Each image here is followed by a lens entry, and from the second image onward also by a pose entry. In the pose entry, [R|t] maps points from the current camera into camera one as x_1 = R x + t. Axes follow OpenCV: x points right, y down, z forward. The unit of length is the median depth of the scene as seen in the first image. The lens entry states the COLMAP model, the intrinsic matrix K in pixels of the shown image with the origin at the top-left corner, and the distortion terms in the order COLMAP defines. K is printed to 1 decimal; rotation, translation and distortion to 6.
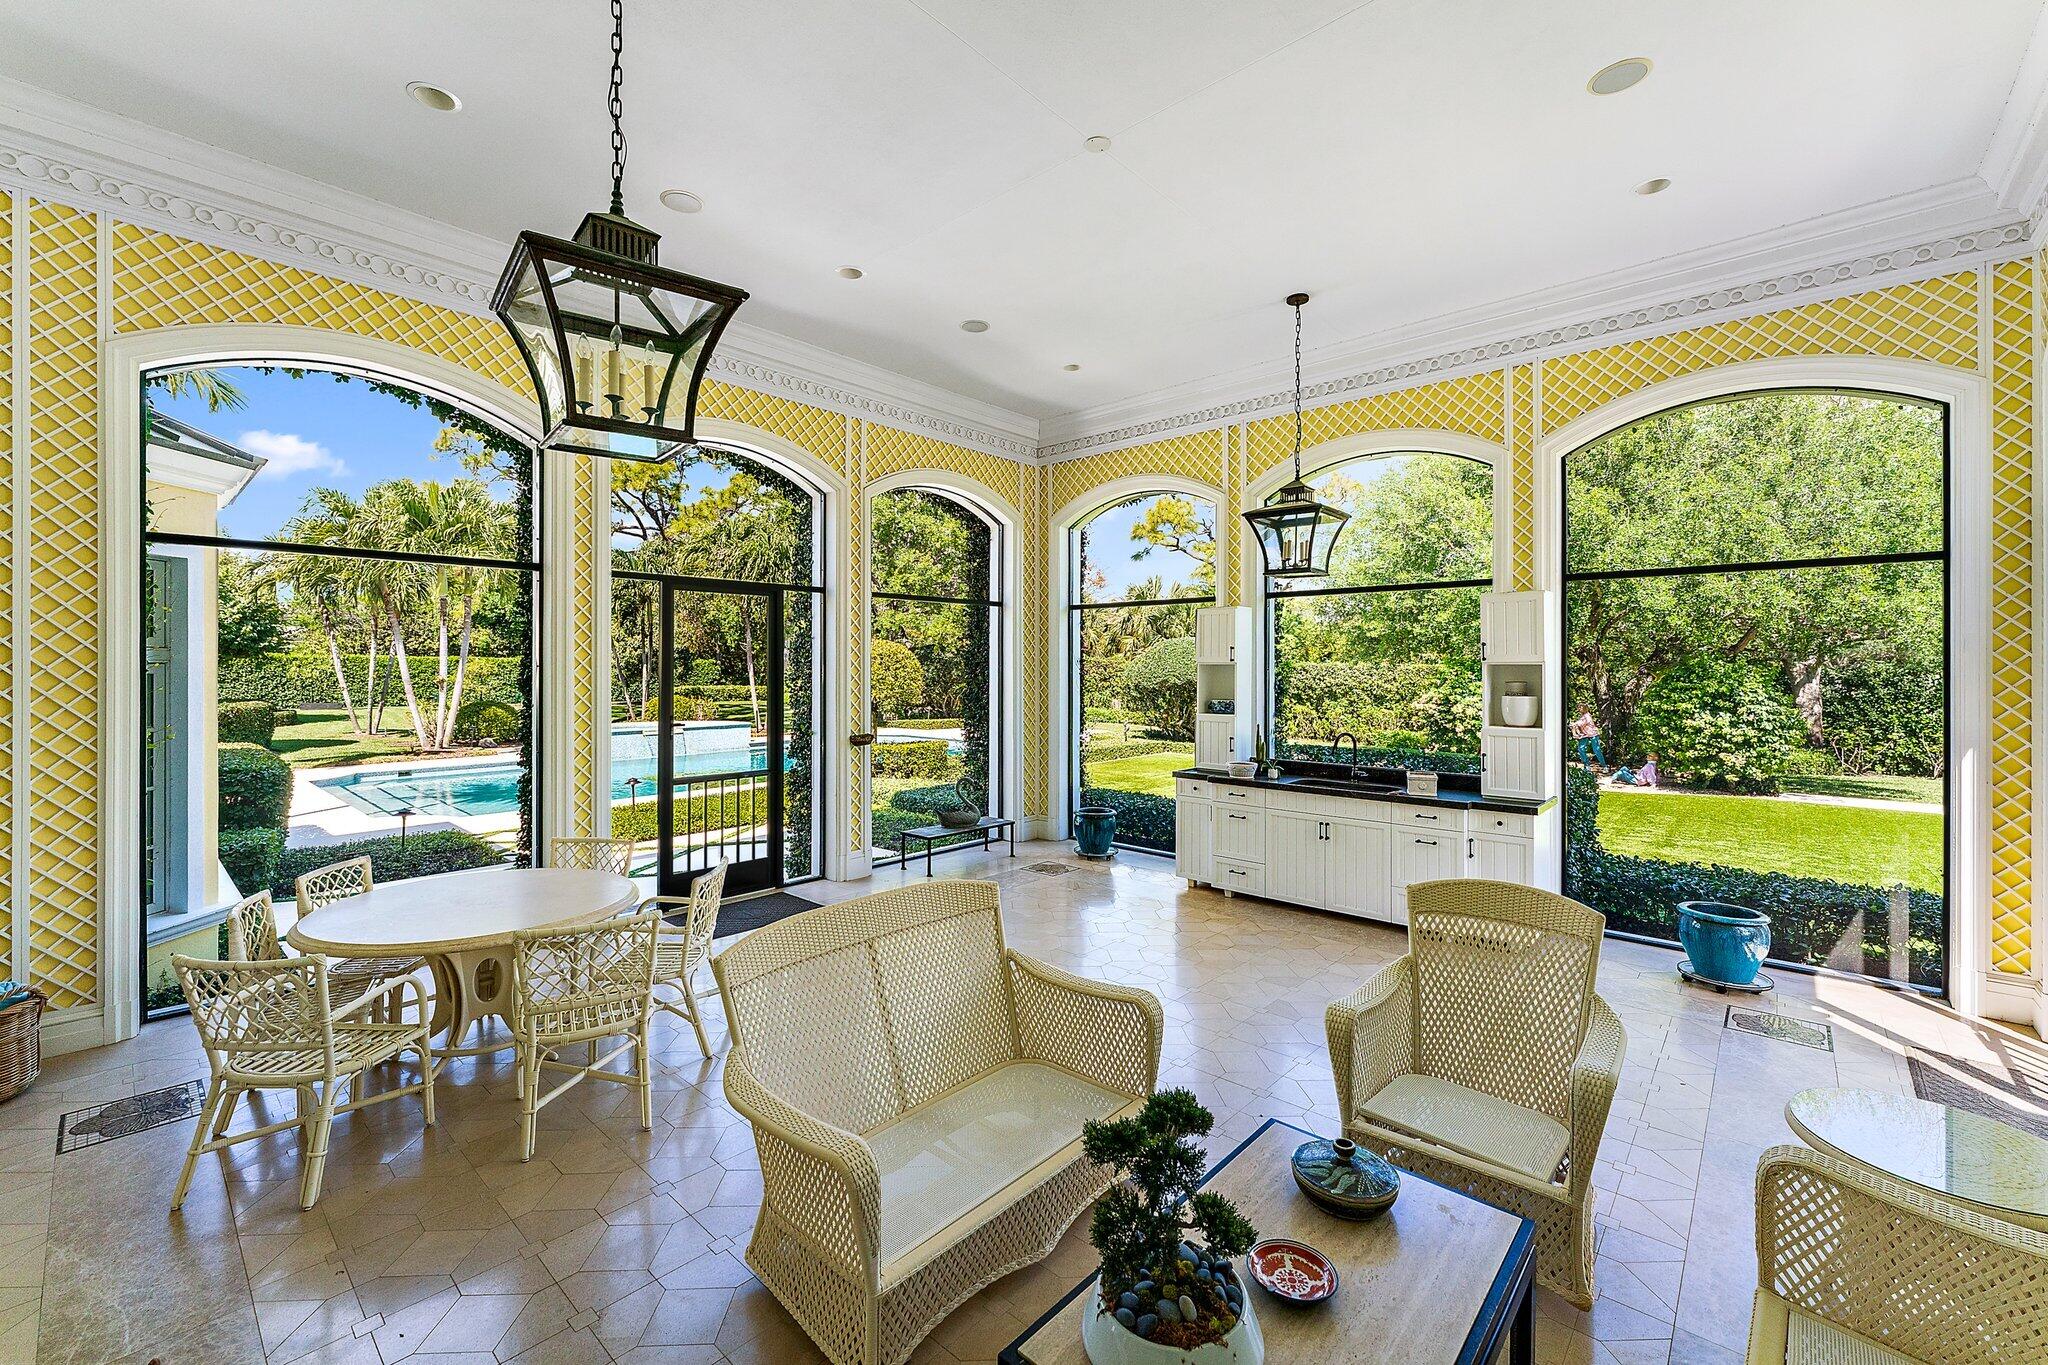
lens RADIAL K [[840.1, 0, 1027.1], [0, 840.1, 670.9], [0, 0, 1]] dist [0.002457, 0.000072]
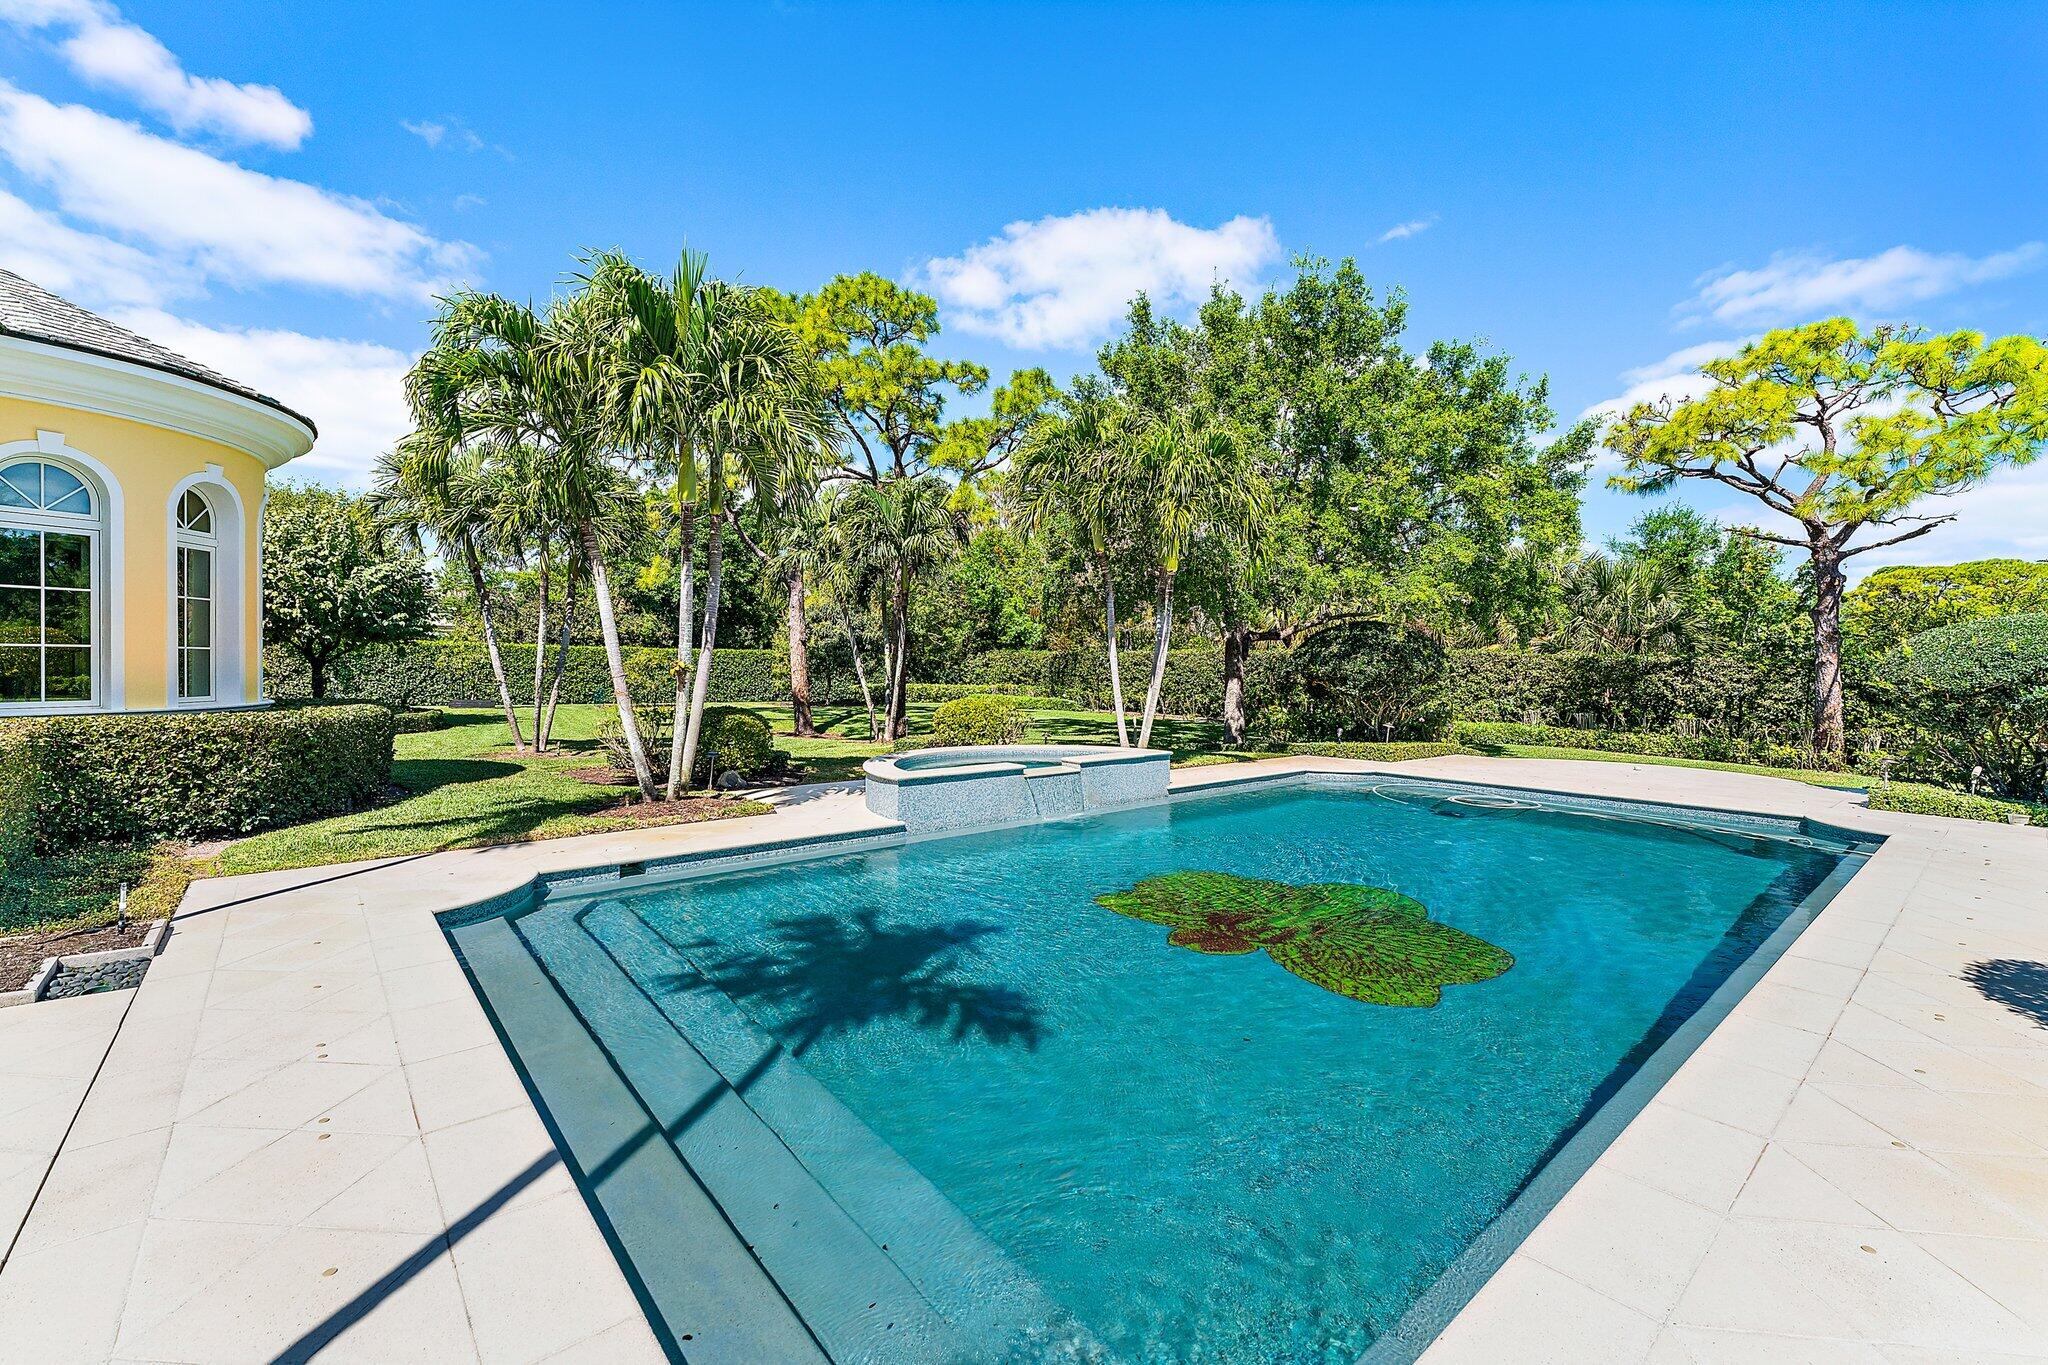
lens RADIAL K [[840.1, 0, 1022.6], [0, 840.1, 684.4], [0, 0, 1]] dist [0.002457, 0.000072]
pose [[0.992701, 0.009415, -0.120230, -0.267237], [-0.007441, 0.999830, 0.016856, 0.006233], [0.120368, -0.015838, 0.992603, 0.321111]]
